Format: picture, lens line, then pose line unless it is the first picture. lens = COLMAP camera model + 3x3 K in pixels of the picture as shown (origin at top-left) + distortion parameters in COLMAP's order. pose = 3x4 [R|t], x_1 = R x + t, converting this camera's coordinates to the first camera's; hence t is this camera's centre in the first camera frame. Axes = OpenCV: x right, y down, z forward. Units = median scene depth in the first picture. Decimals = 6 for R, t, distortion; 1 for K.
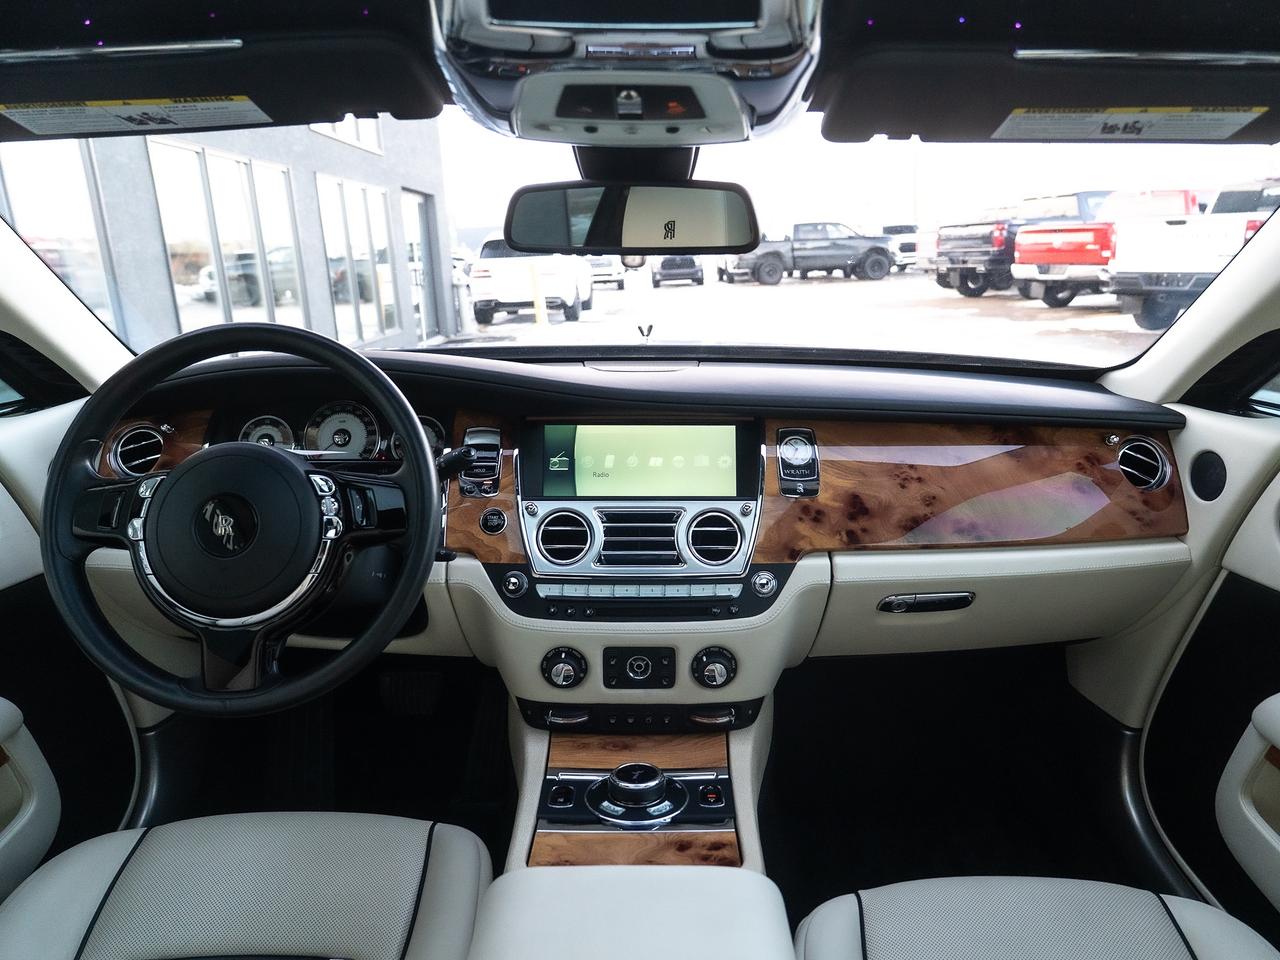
lens RADIAL K [[898.6, 0, 659.0], [0, 898.6, 515.9], [0, 0, 1]] dist [-0.024591, 0.008272]
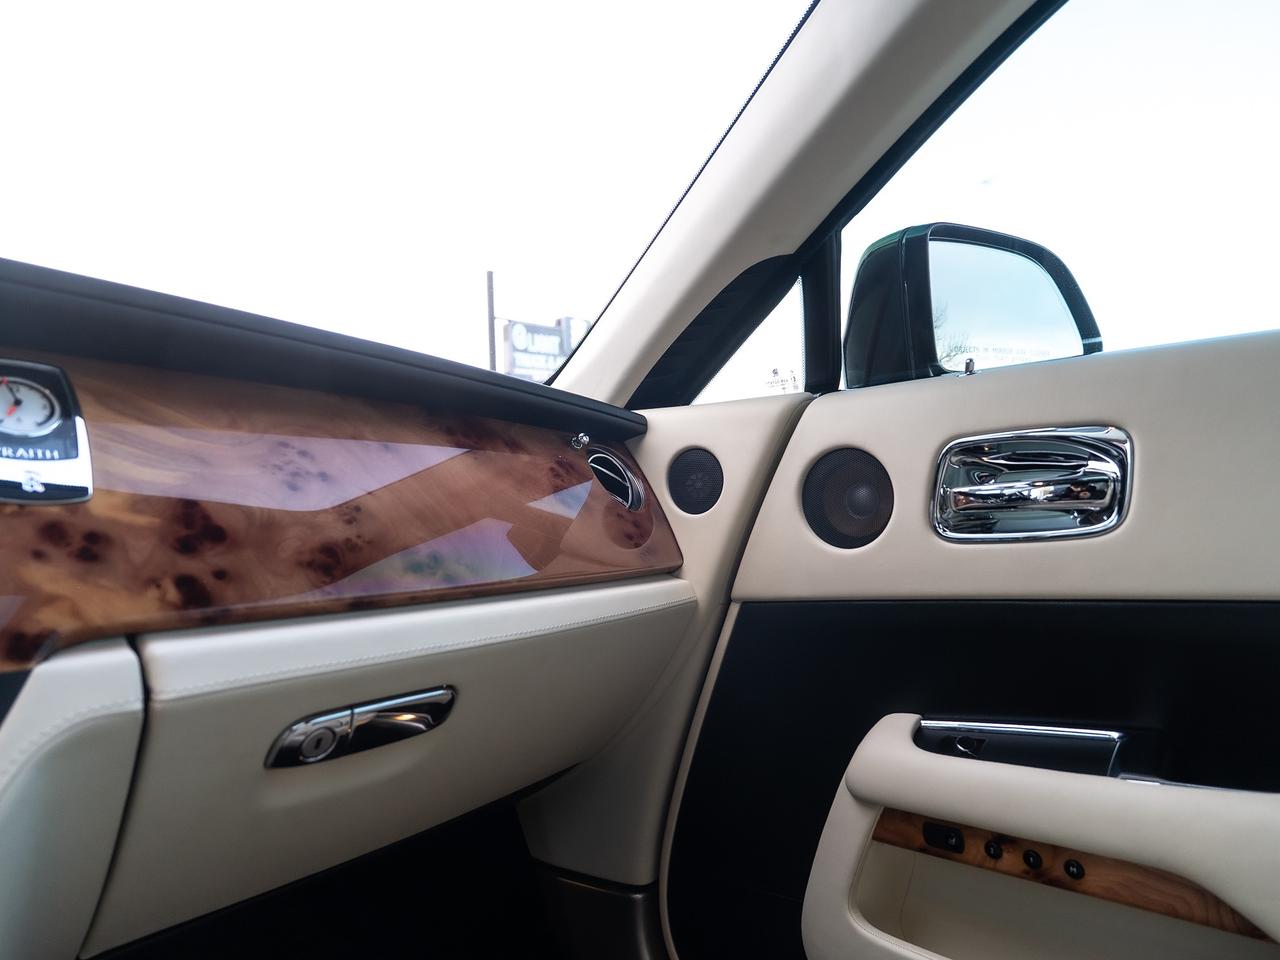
lens RADIAL K [[817.0, 0, 652.4], [0, 817.0, 472.1], [0, 0, 1]] dist [-0.012424, -0.002088]
pose [[0.682329, 0.022320, 0.730704, 0.083969], [0.233512, 0.940516, -0.246781, 0.115023], [-0.692747, 0.339015, 0.636530, 0.592776]]
